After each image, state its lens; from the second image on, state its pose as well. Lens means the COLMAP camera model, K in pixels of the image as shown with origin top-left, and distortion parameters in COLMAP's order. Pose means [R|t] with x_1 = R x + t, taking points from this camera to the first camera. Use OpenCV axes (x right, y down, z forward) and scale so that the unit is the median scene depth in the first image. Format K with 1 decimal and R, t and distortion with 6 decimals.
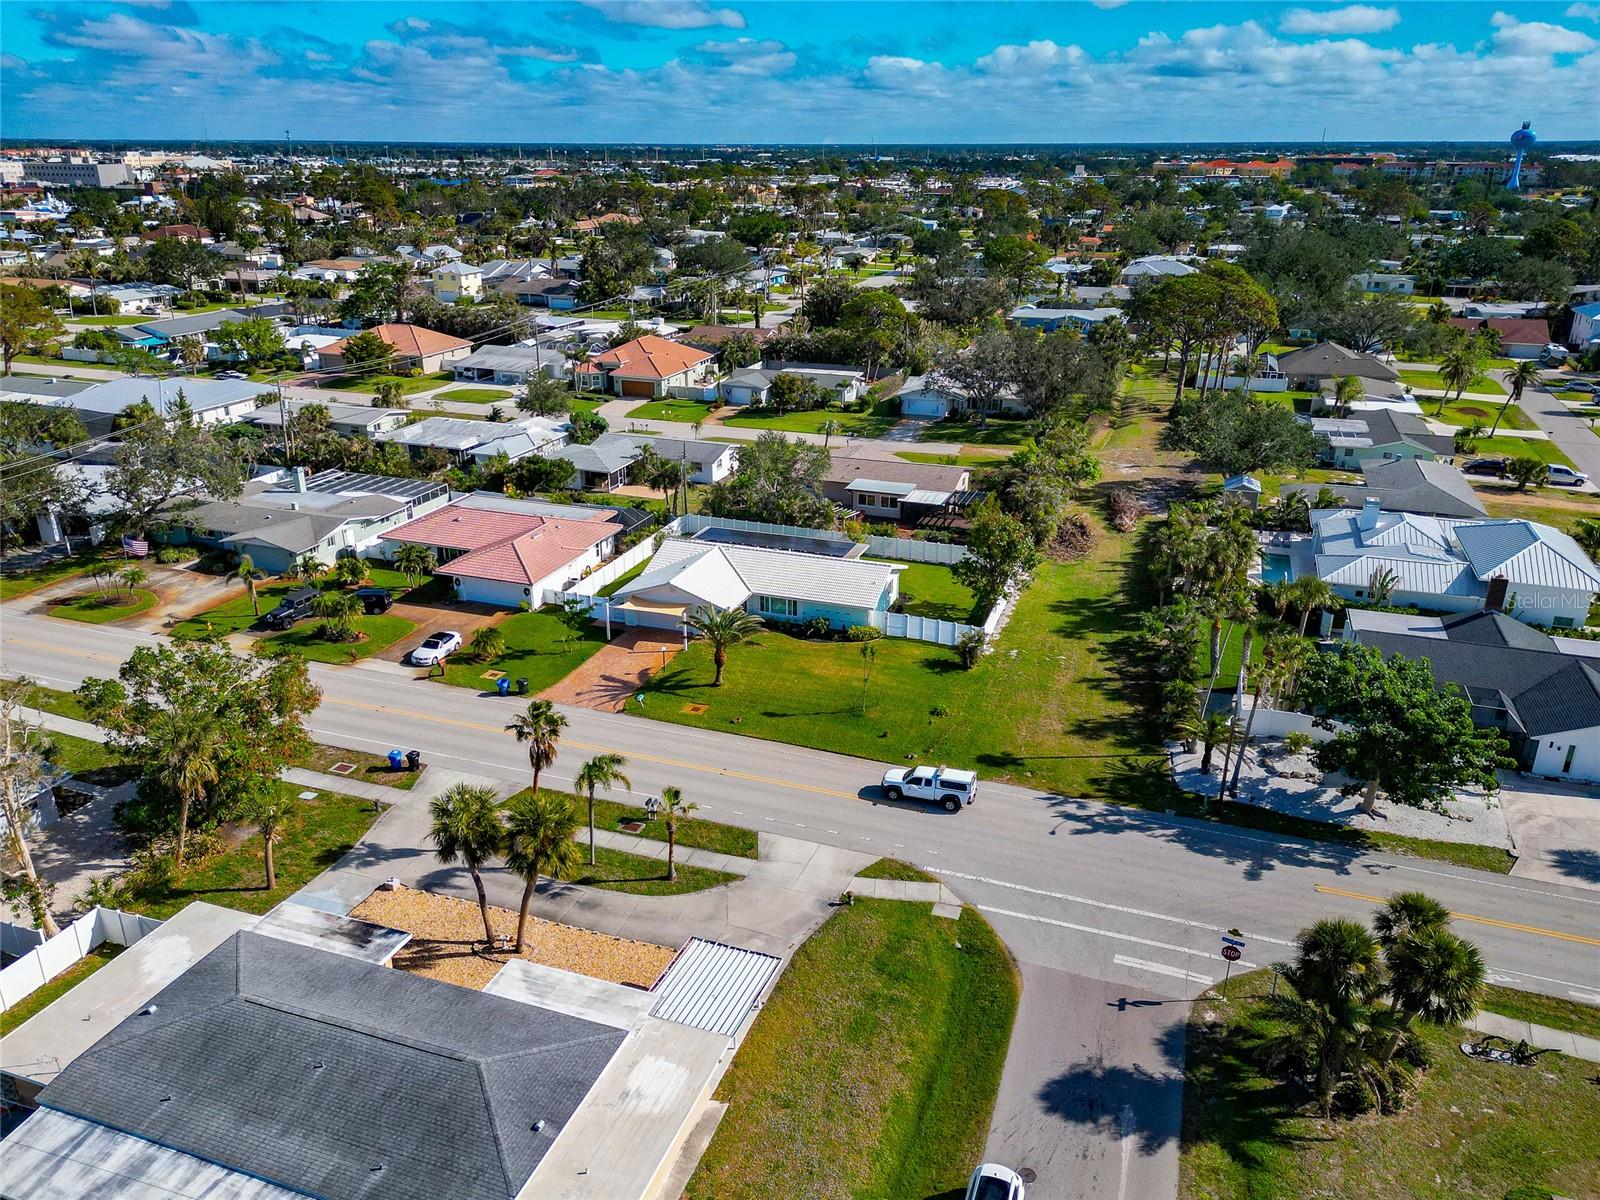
lens RADIAL K [[1160.8, 0, 800.0], [0, 1160.8, 600.0], [0, 0, 1]] dist [0.066650, -0.061741]
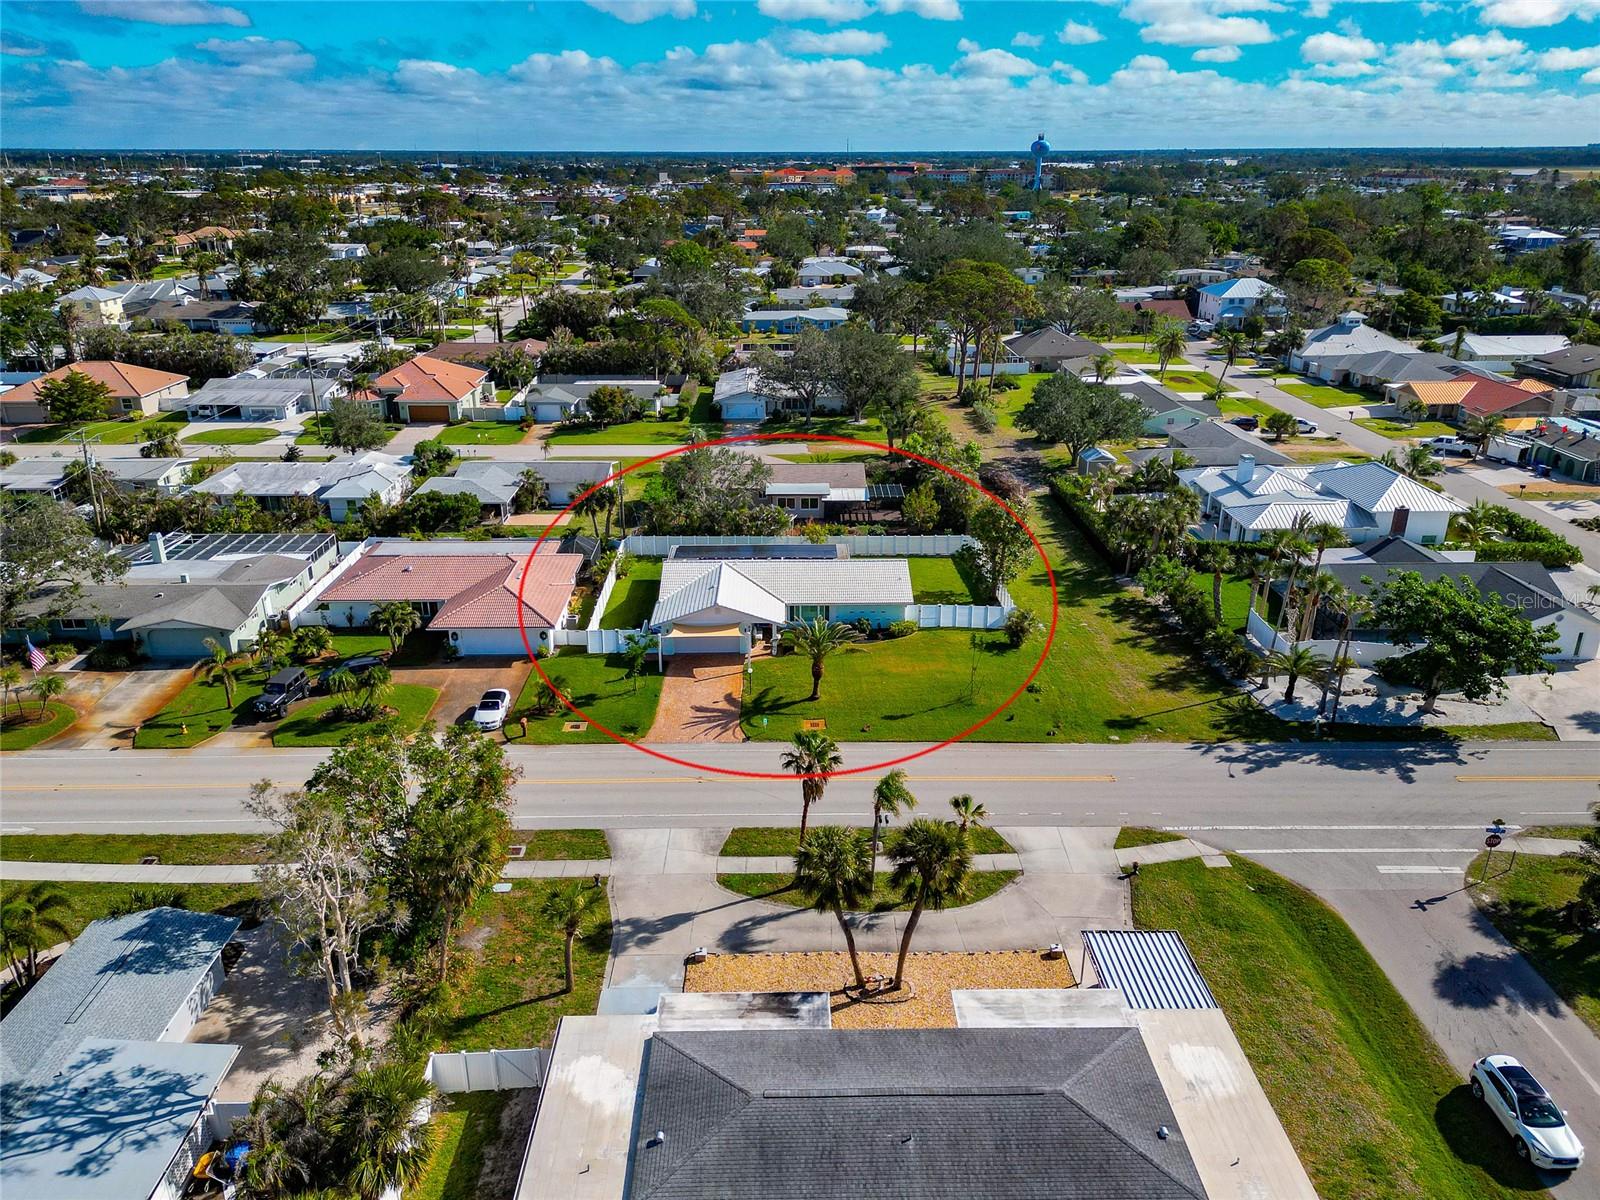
lens RADIAL K [[1144.5, 0, 800.0], [0, 1144.5, 600.0], [0, 0, 1]] dist [0.061867, -0.053152]
pose [[0.935732, -0.130551, 0.327660, -0.327048], [0.130840, 0.991175, 0.021265, -0.026901], [-0.327545, 0.022973, 0.944556, 0.067412]]
